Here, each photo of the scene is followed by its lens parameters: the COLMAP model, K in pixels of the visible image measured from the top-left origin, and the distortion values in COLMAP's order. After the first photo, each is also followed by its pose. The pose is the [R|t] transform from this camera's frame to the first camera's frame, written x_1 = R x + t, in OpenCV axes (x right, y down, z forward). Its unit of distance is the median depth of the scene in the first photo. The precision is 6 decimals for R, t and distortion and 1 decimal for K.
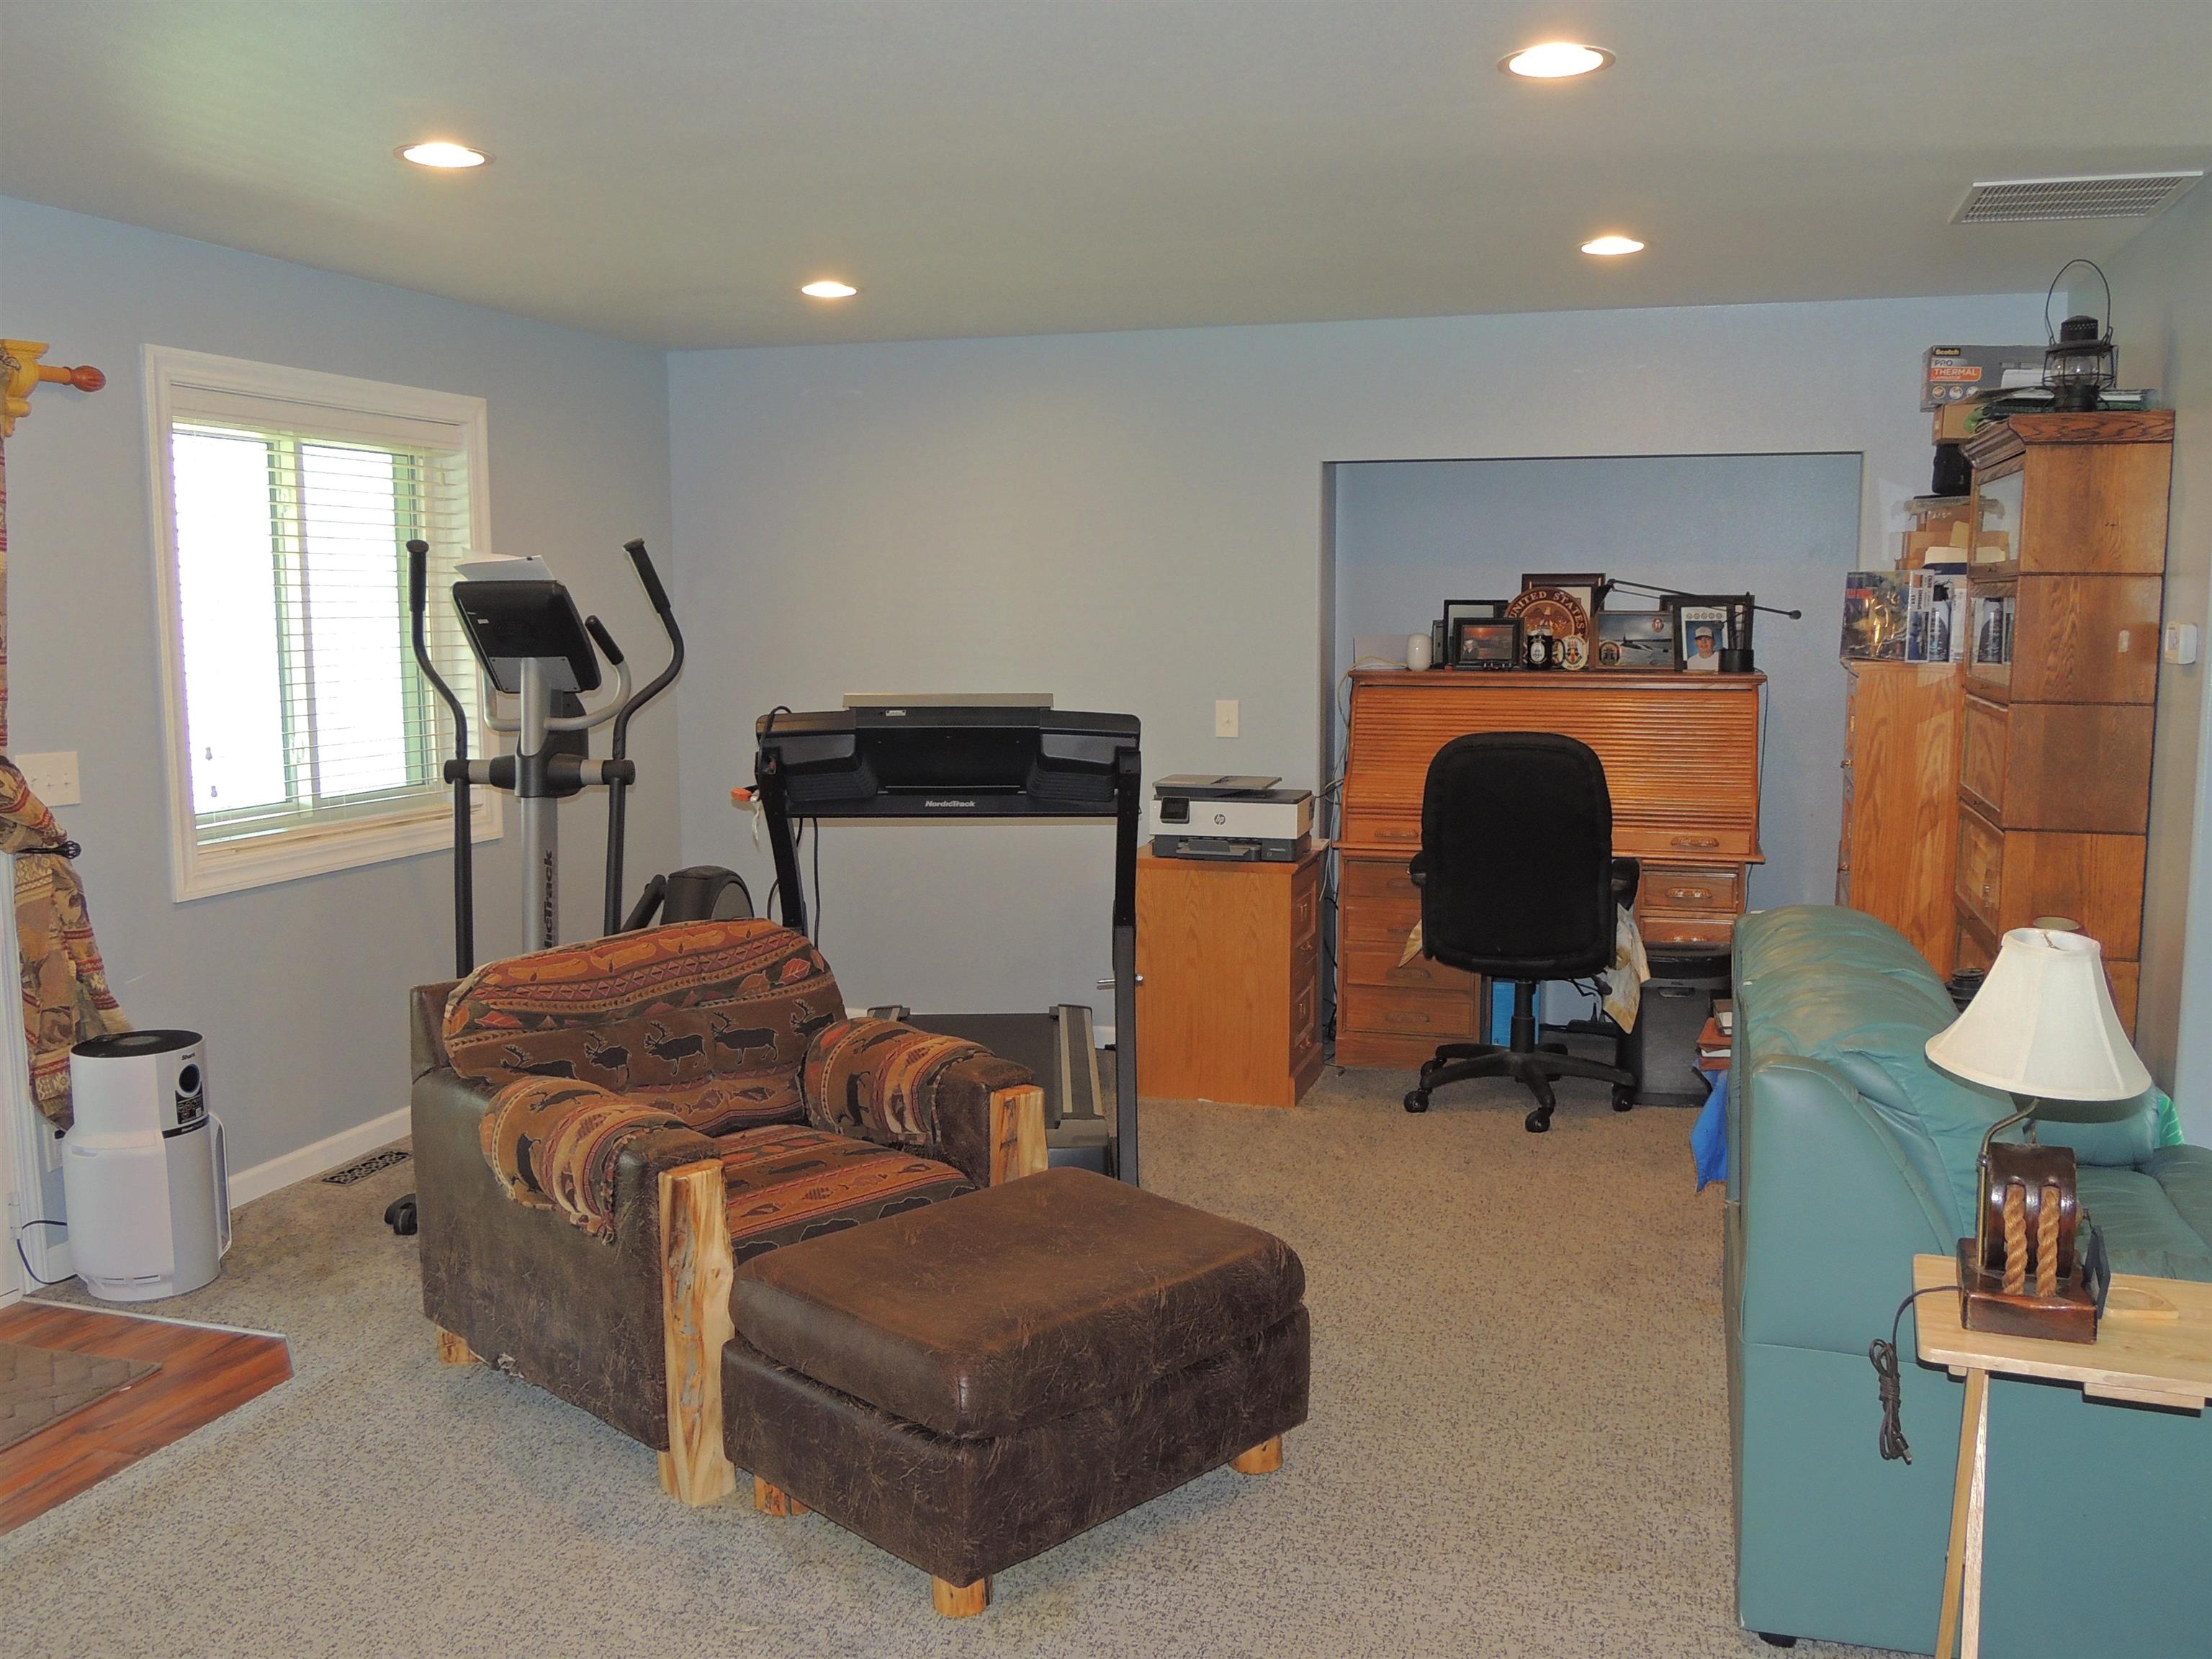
lens RADIAL K [[1924.6, 0, 1106.0], [0, 1924.6, 829.5], [0, 0, 1]] dist [-0.007442, 0.000289]
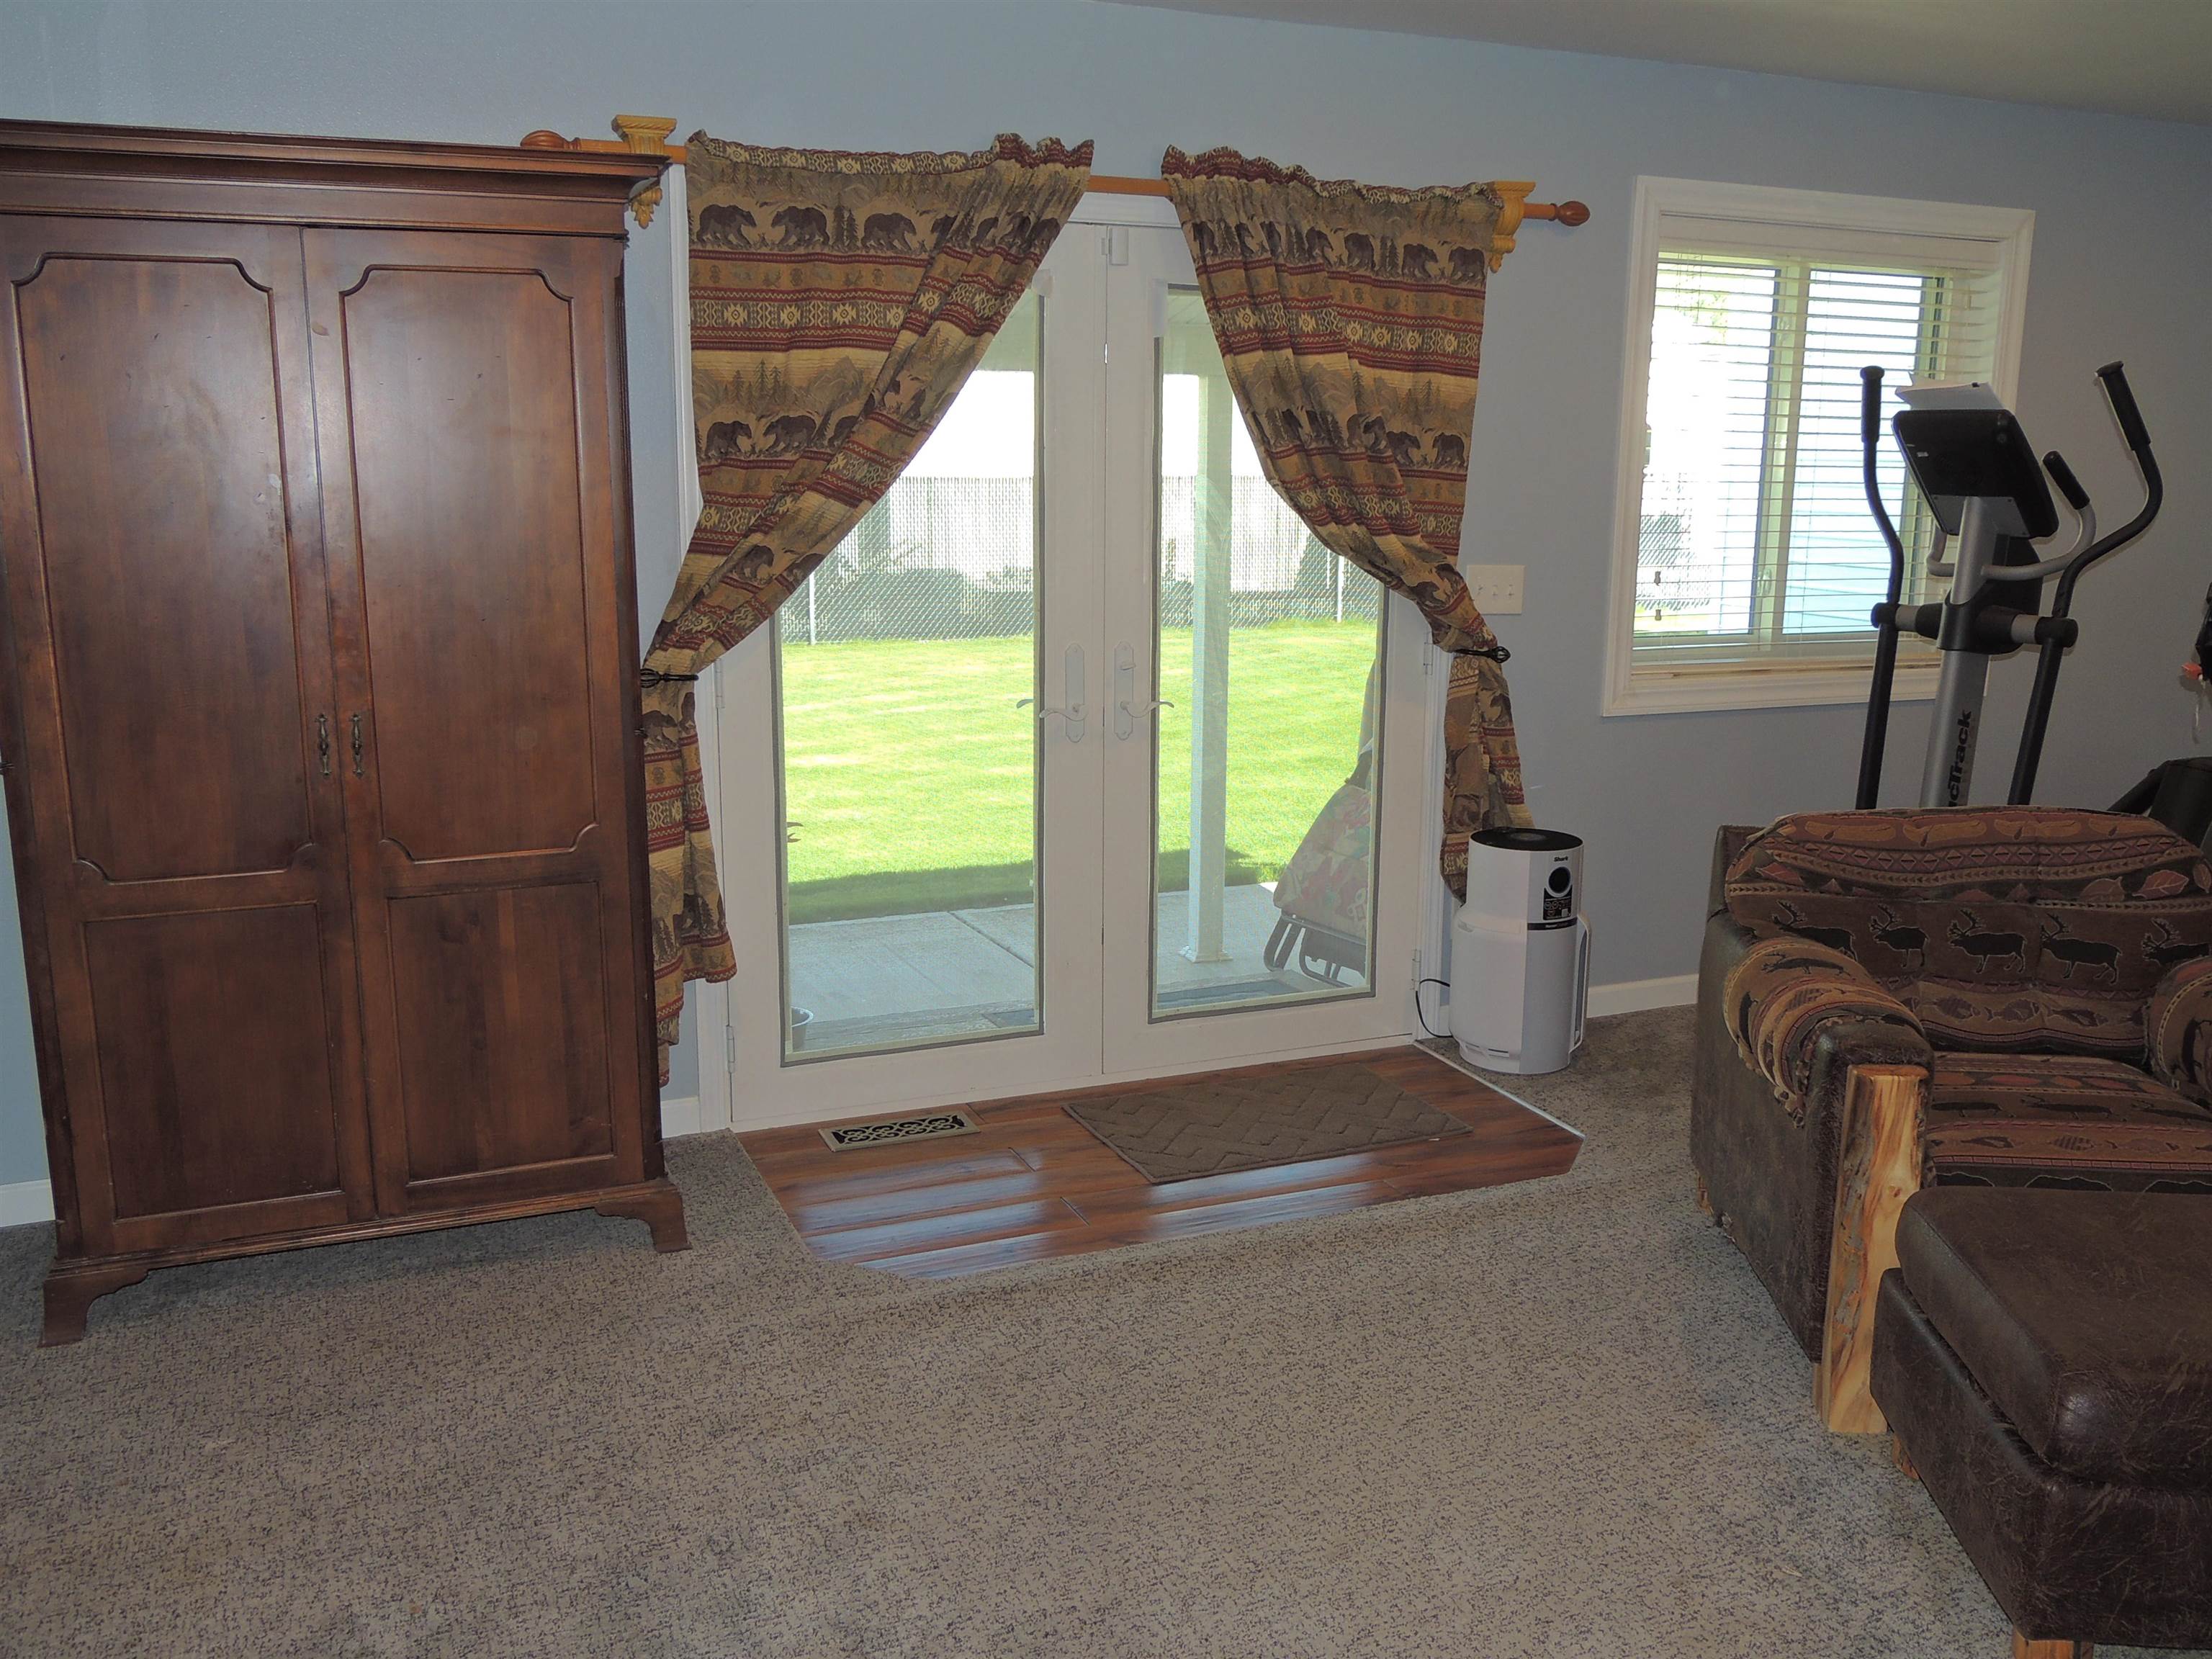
lens RADIAL K [[1916.0, 0, 1106.0], [0, 1916.0, 829.5], [0, 0, 1]] dist [-0.028983, -0.005832]
pose [[0.647003, 0.164336, -0.744568, 0.150207], [-0.105319, 0.986399, 0.126193, -0.005223], [0.755179, -0.003230, 0.655511, 0.120531]]
